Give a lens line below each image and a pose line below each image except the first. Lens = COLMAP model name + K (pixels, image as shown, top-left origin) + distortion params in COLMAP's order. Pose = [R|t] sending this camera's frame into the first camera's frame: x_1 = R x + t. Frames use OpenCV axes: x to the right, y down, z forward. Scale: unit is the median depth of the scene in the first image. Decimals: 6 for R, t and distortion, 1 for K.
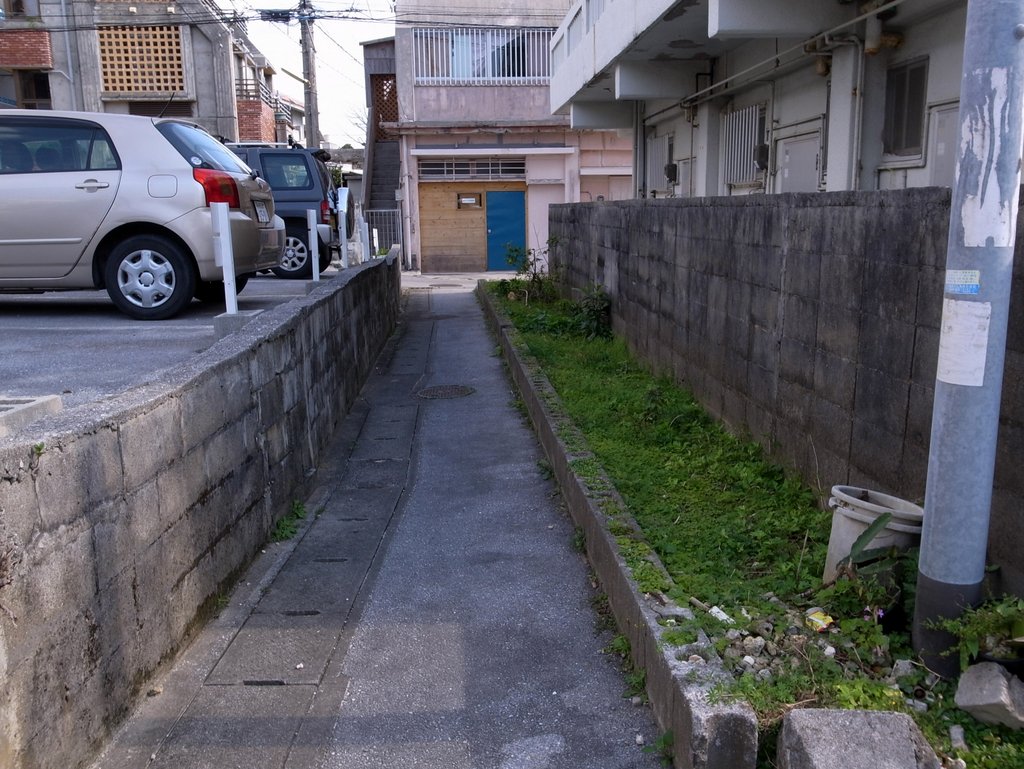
lens RADIAL K [[908.7, 0, 512.0], [0, 908.7, 384.5], [0, 0, 1]] dist [-0.043436, 0.067152]
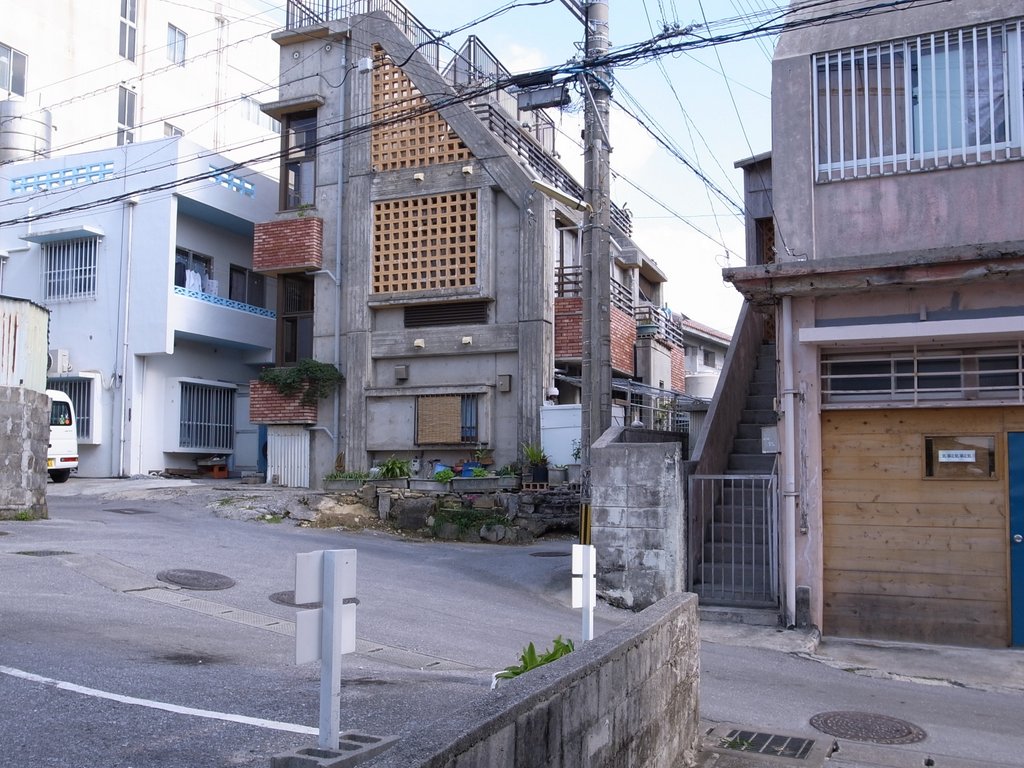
lens RADIAL K [[929.1, 0, 513.8], [0, 929.1, 420.7], [0, 0, 1]] dist [-0.045480, 0.025085]
pose [[0.875905, -0.005376, -0.482453, -0.024095], [-0.110748, 0.970999, -0.211886, -0.113868], [0.469601, 0.239023, 0.849908, 0.576496]]
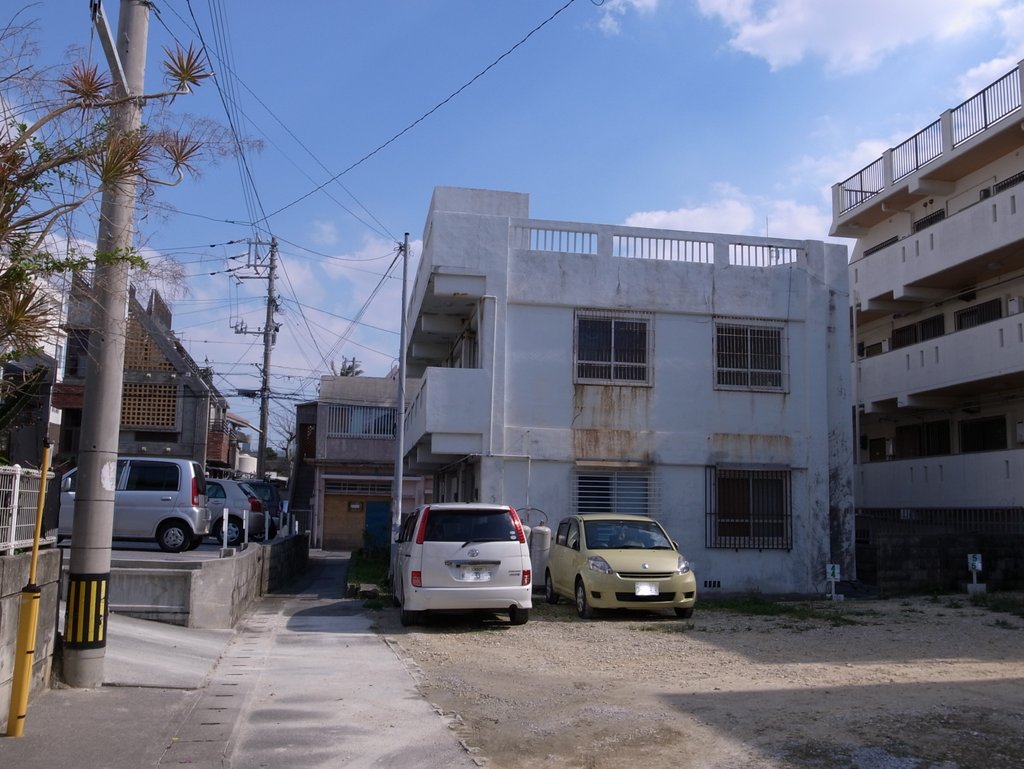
lens RADIAL K [[908.7, 0, 512.0], [0, 908.7, 384.5], [0, 0, 1]] dist [-0.043436, 0.067152]
pose [[0.994717, 0.048740, 0.090343, 0.074009], [-0.016886, 0.945791, -0.324337, 0.112258], [-0.101254, 0.321098, 0.941618, -0.624758]]
